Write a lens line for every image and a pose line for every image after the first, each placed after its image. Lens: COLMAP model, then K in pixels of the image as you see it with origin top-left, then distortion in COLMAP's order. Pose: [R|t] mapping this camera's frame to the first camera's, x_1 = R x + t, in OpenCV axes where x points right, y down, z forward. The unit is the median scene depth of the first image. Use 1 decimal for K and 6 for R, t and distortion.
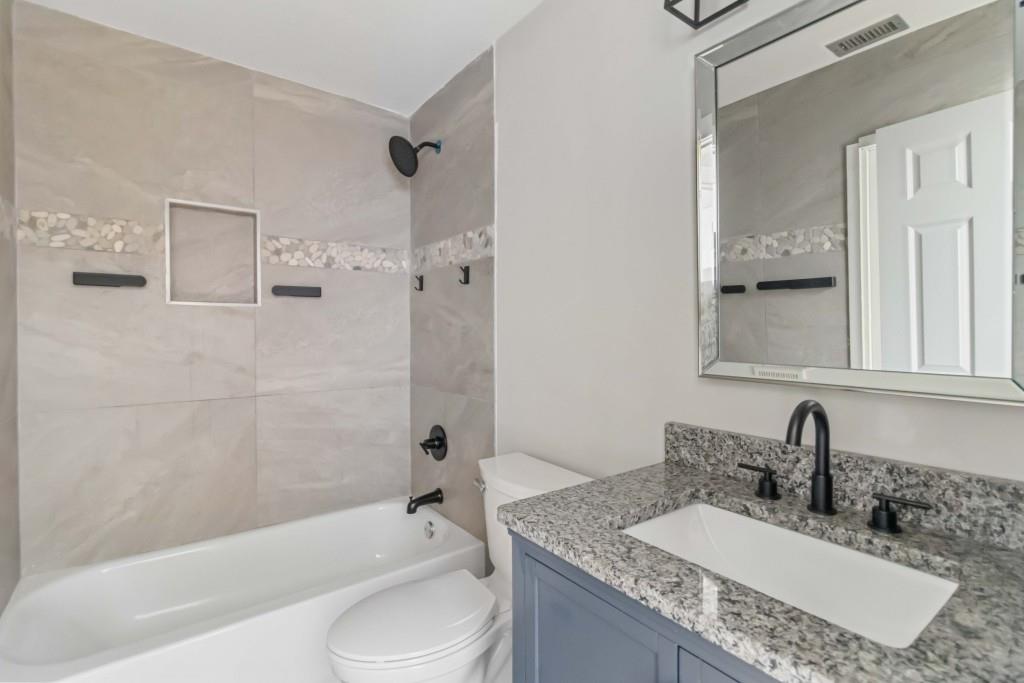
lens RADIAL K [[474.3, 0, 513.4], [0, 474.3, 336.6], [0, 0, 1]] dist [0.000456, 0.000943]
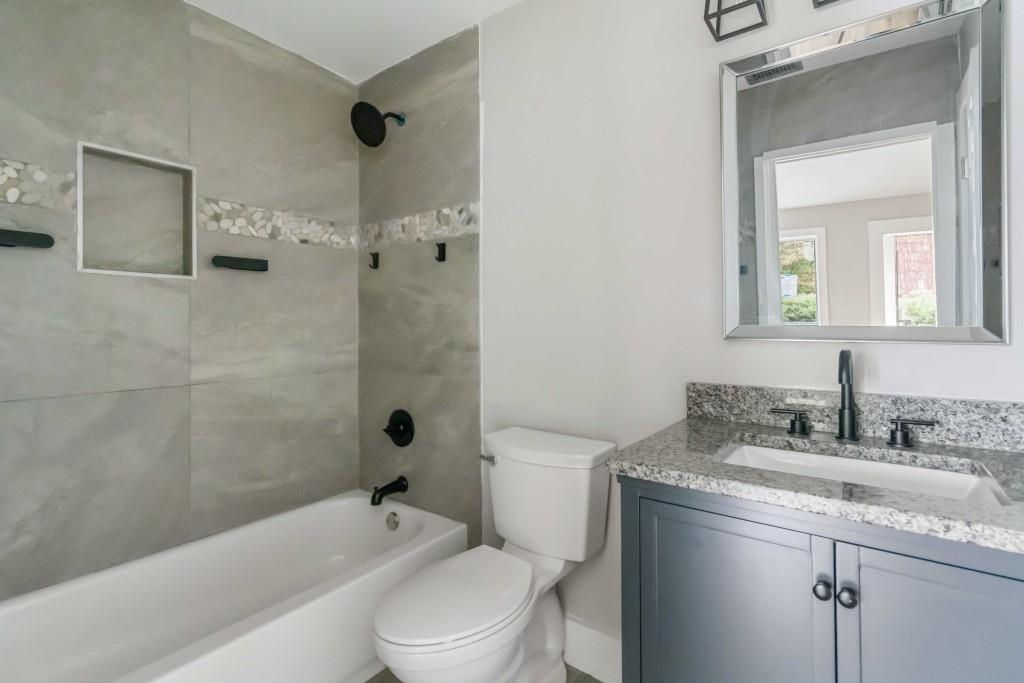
lens RADIAL K [[474.3, 0, 532.9], [0, 474.3, 319.2], [0, 0, 1]] dist [0.000456, 0.000943]
pose [[0.959285, -0.000681, 0.282439, -0.211361], [0.005853, 0.999830, -0.017469, 0.029188], [-0.282379, 0.018411, 0.959126, 0.012207]]
